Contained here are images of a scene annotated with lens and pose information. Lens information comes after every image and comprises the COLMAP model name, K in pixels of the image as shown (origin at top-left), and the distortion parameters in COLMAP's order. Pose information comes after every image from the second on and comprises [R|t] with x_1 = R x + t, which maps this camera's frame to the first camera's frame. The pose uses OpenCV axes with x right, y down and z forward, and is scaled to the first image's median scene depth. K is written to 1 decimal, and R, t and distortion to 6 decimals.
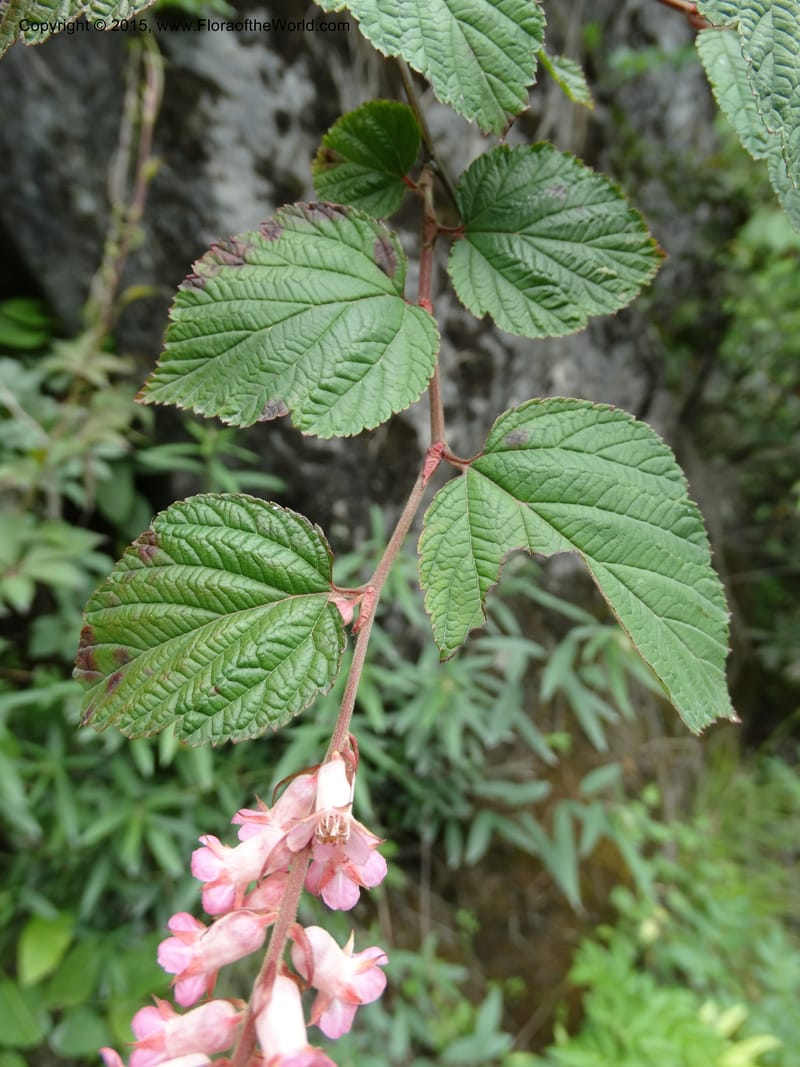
lens RADIAL K [[799.9, 0, 399.7], [0, 799.9, 538.2], [0, 0, 1]] dist [0.031881, -0.001208]
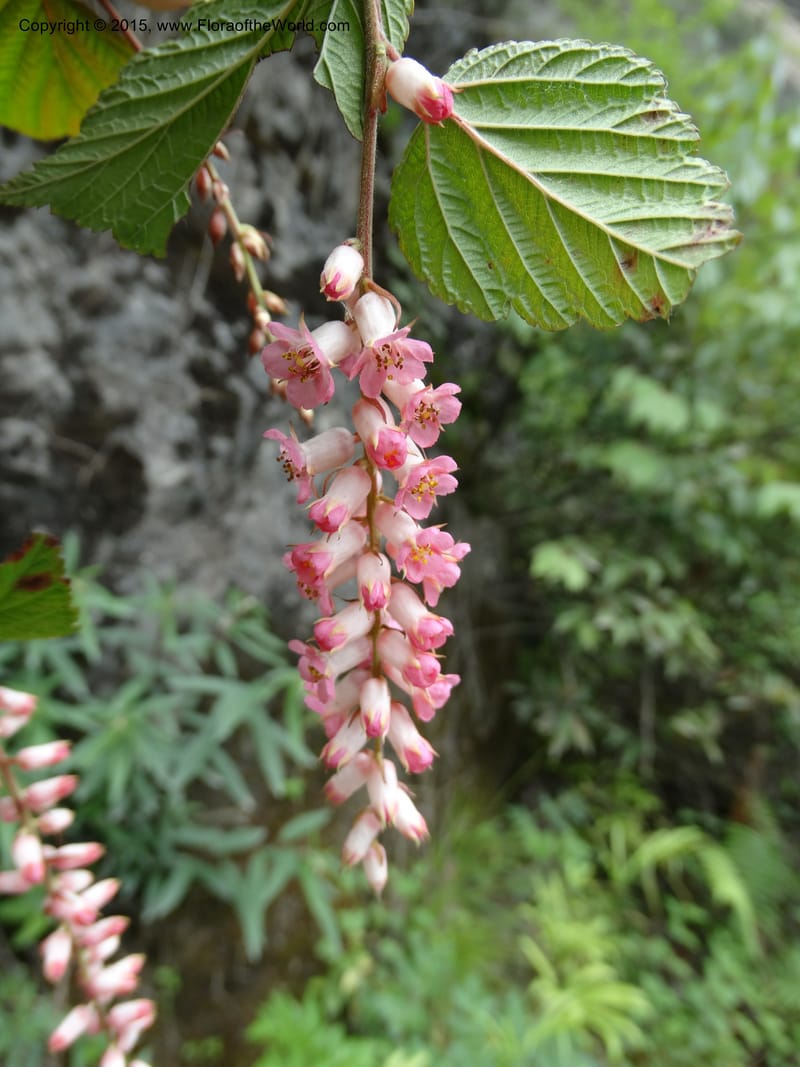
lens RADIAL K [[799.9, 0, 399.7], [0, 799.9, 538.2], [0, 0, 1]] dist [0.031881, -0.001208]
pose [[0.978347, 0.071293, 0.194303, 0.140518], [-0.059402, 0.996026, -0.066358, 0.004316], [-0.198261, 0.053379, 0.978695, -0.019922]]
